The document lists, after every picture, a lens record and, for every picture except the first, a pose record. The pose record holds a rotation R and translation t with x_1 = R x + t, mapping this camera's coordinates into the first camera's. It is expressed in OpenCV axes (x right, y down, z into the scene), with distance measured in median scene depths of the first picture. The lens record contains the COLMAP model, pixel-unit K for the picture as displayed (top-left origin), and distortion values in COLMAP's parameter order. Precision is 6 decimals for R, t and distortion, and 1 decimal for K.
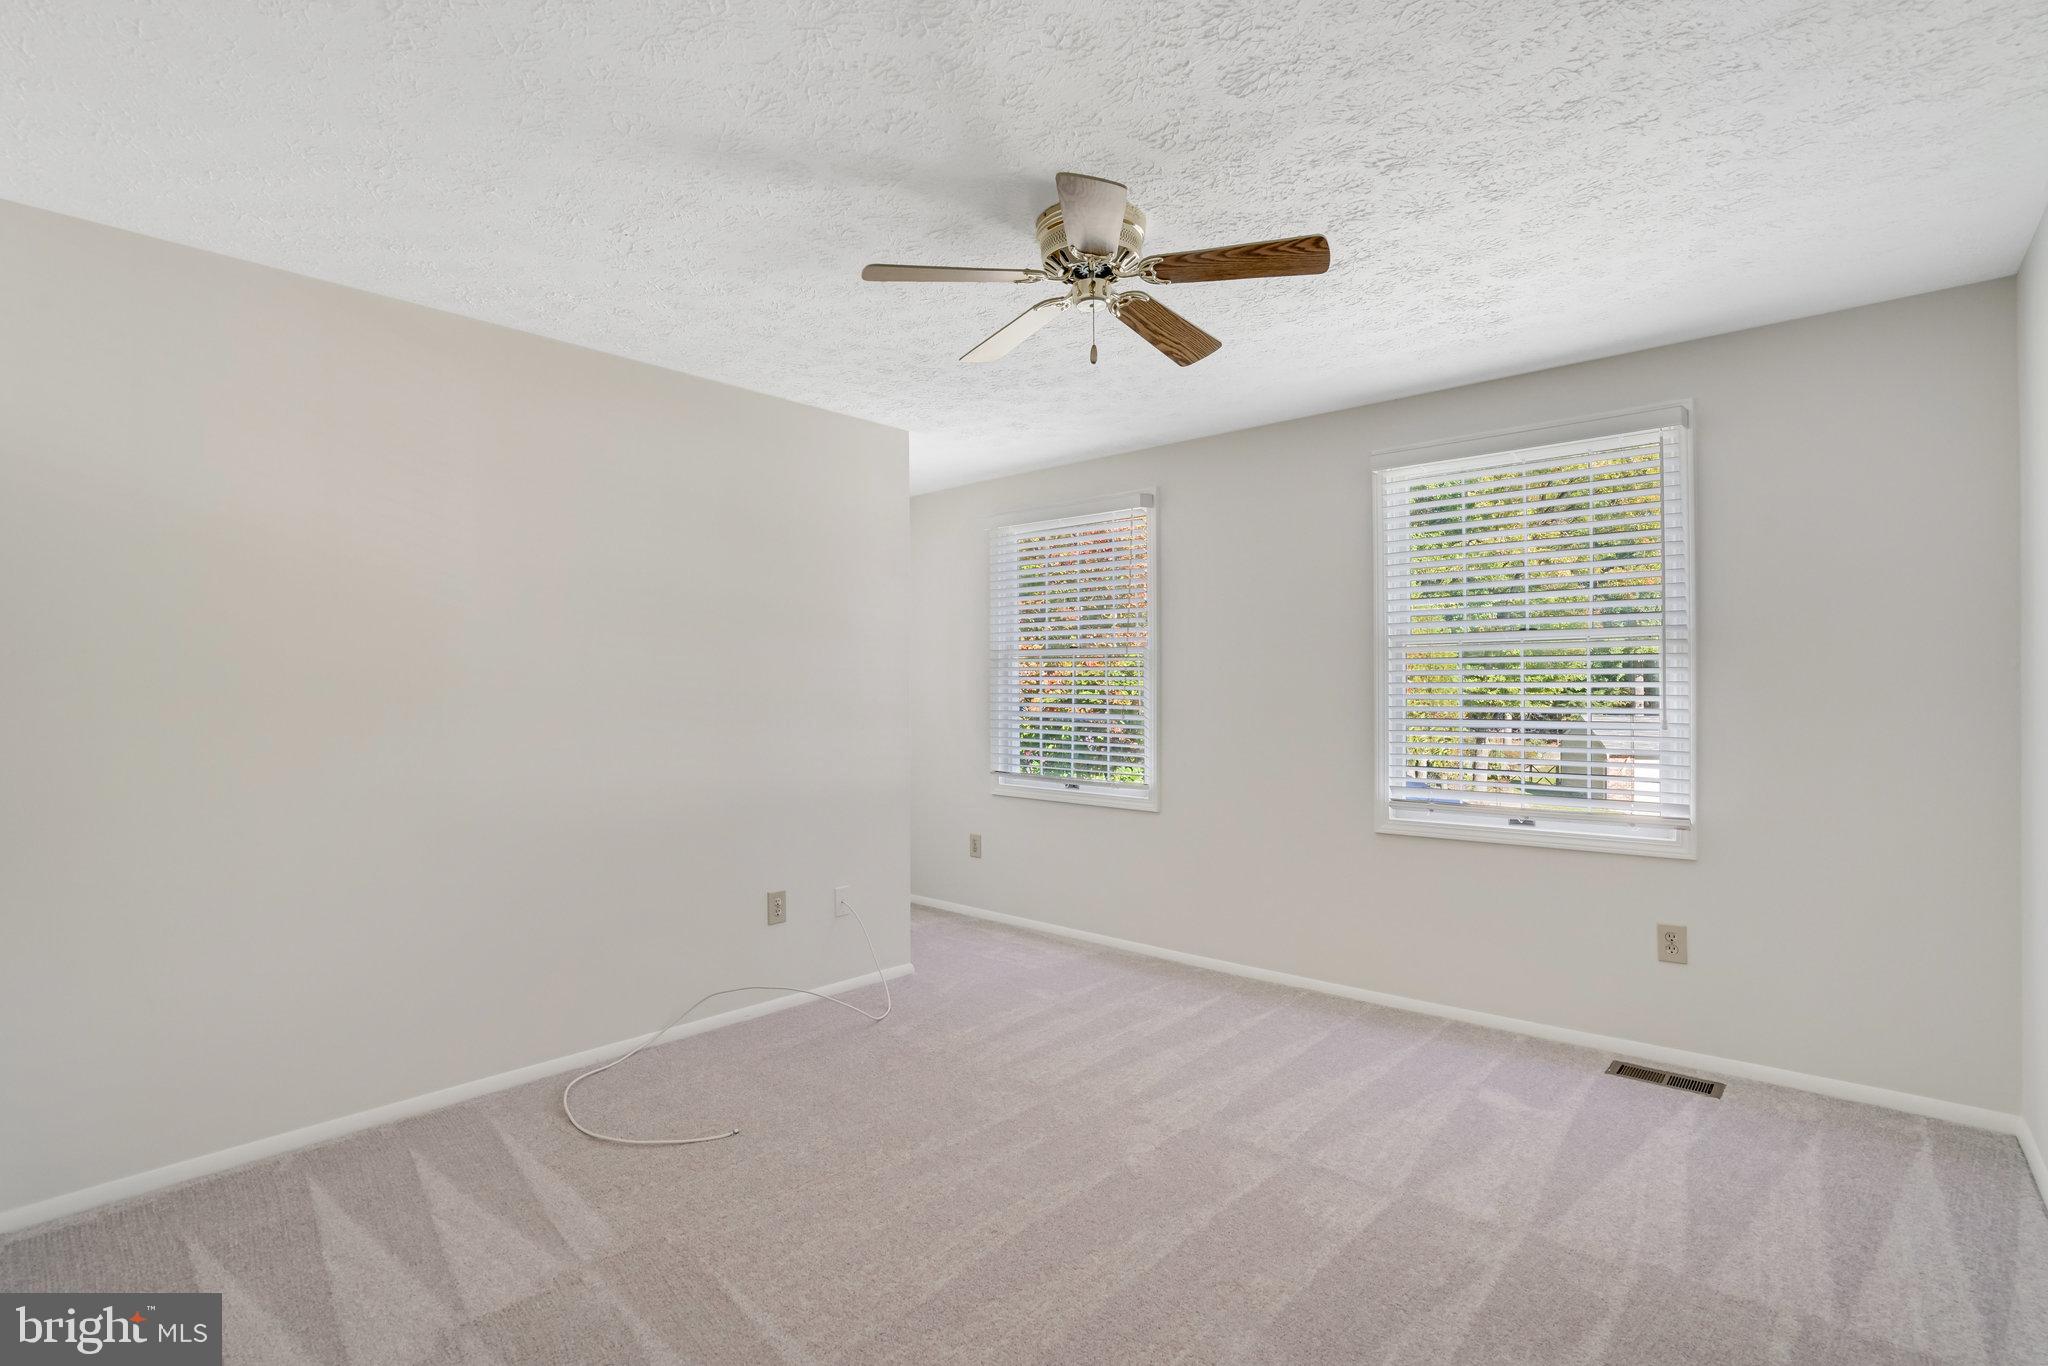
lens RADIAL K [[966.6, 0, 1015.3], [0, 966.6, 681.2], [0, 0, 1]] dist [-0.011532, 0.001313]
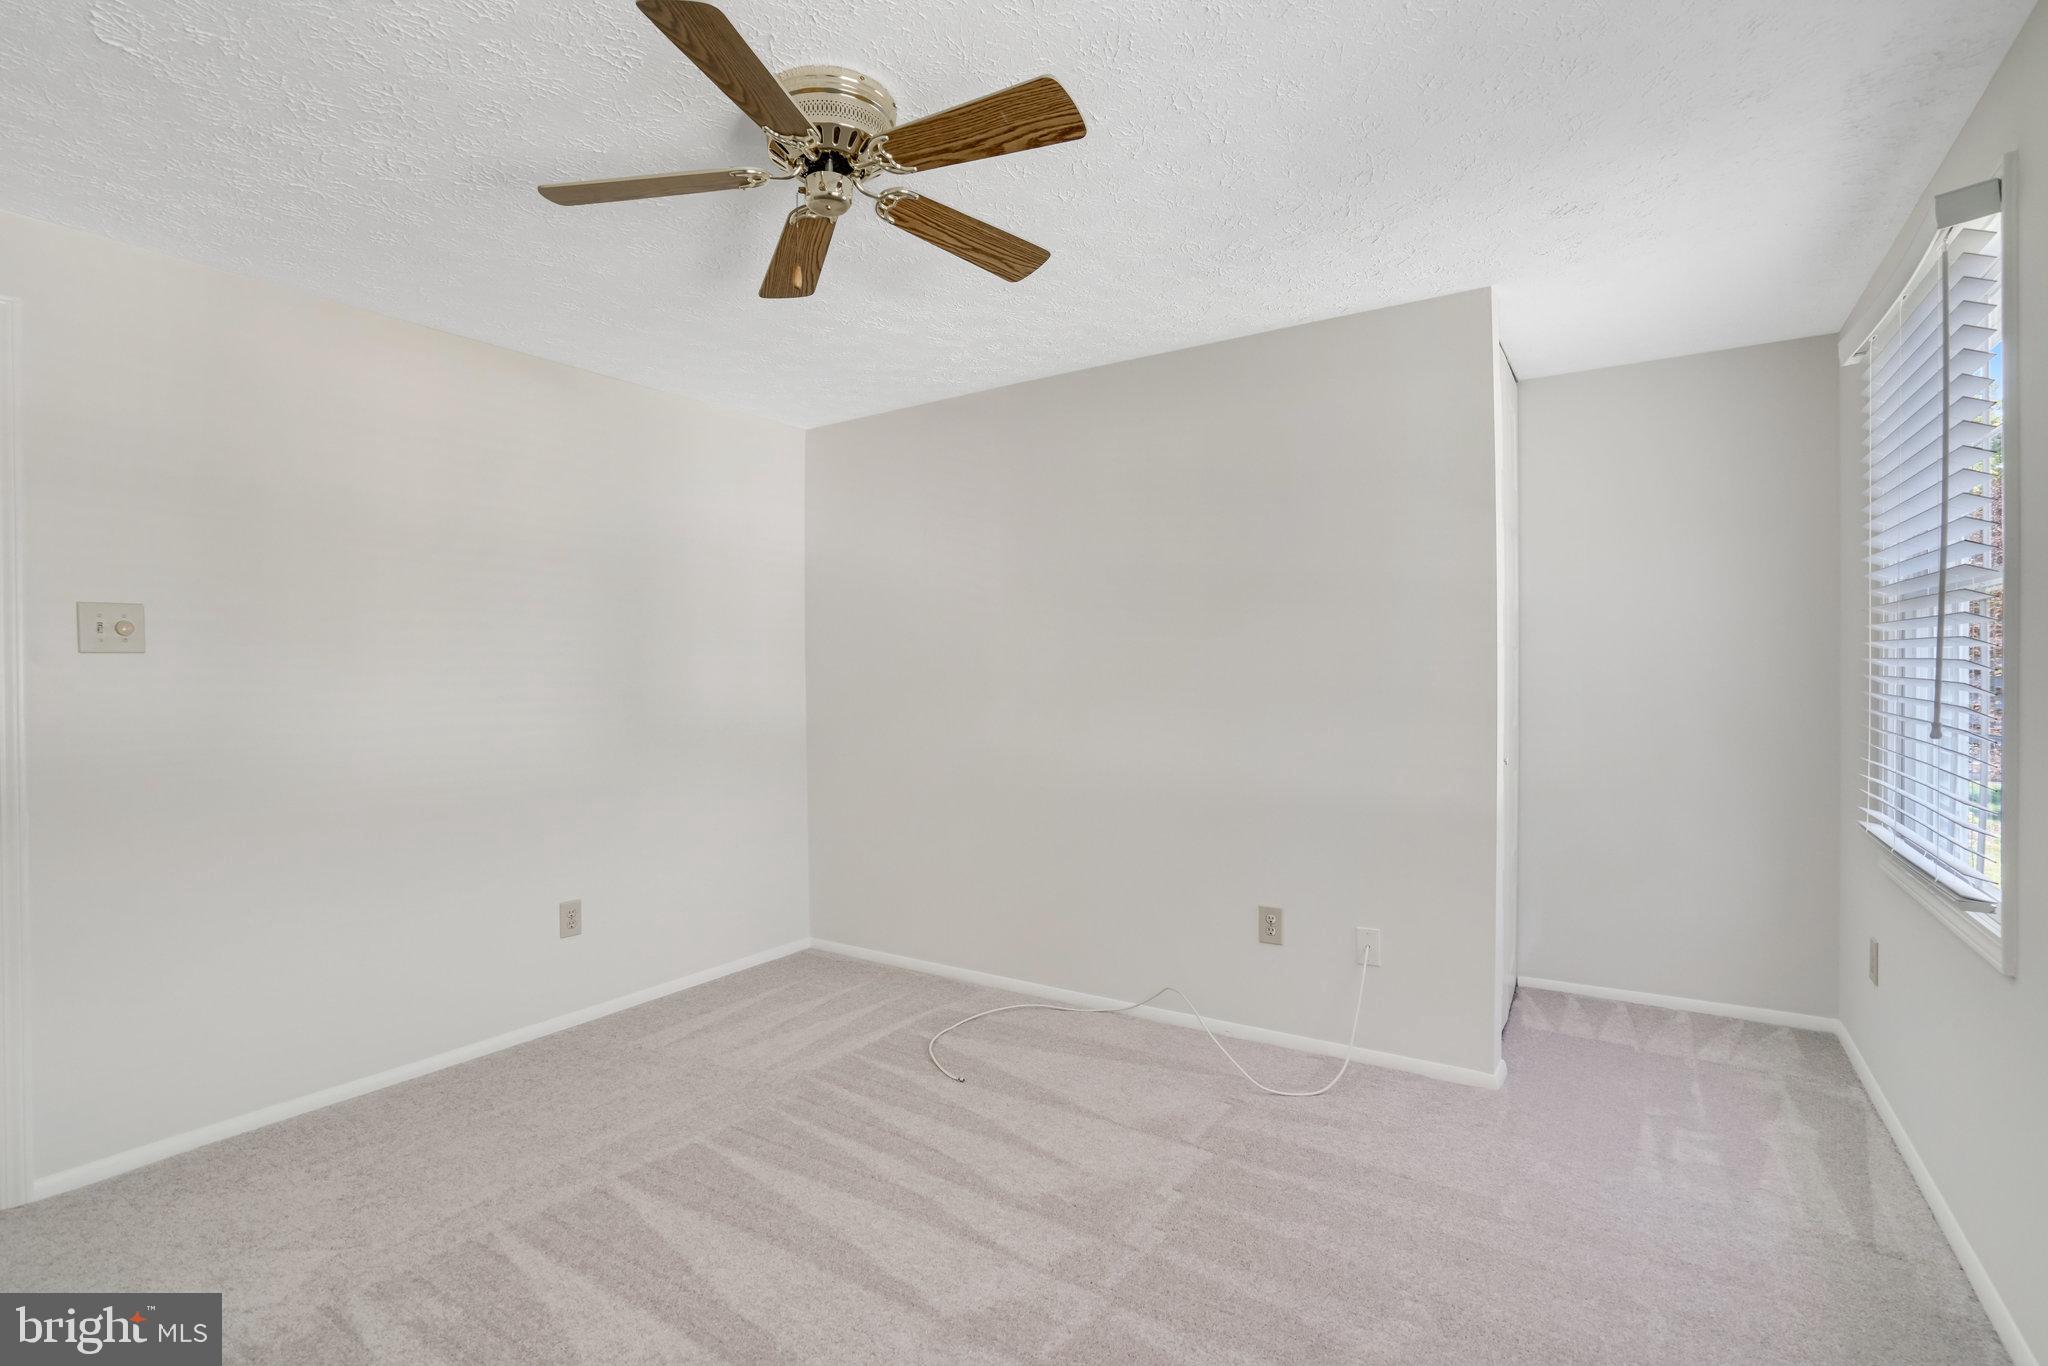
lens RADIAL K [[966.6, 0, 1014.5], [0, 966.6, 683.0], [0, 0, 1]] dist [-0.011532, 0.001313]
pose [[0.148739, 0.006808, -0.988853, 0.569437], [0.017166, 0.999808, 0.009465, 0.005582], [0.988727, -0.018383, 0.148594, 0.645623]]
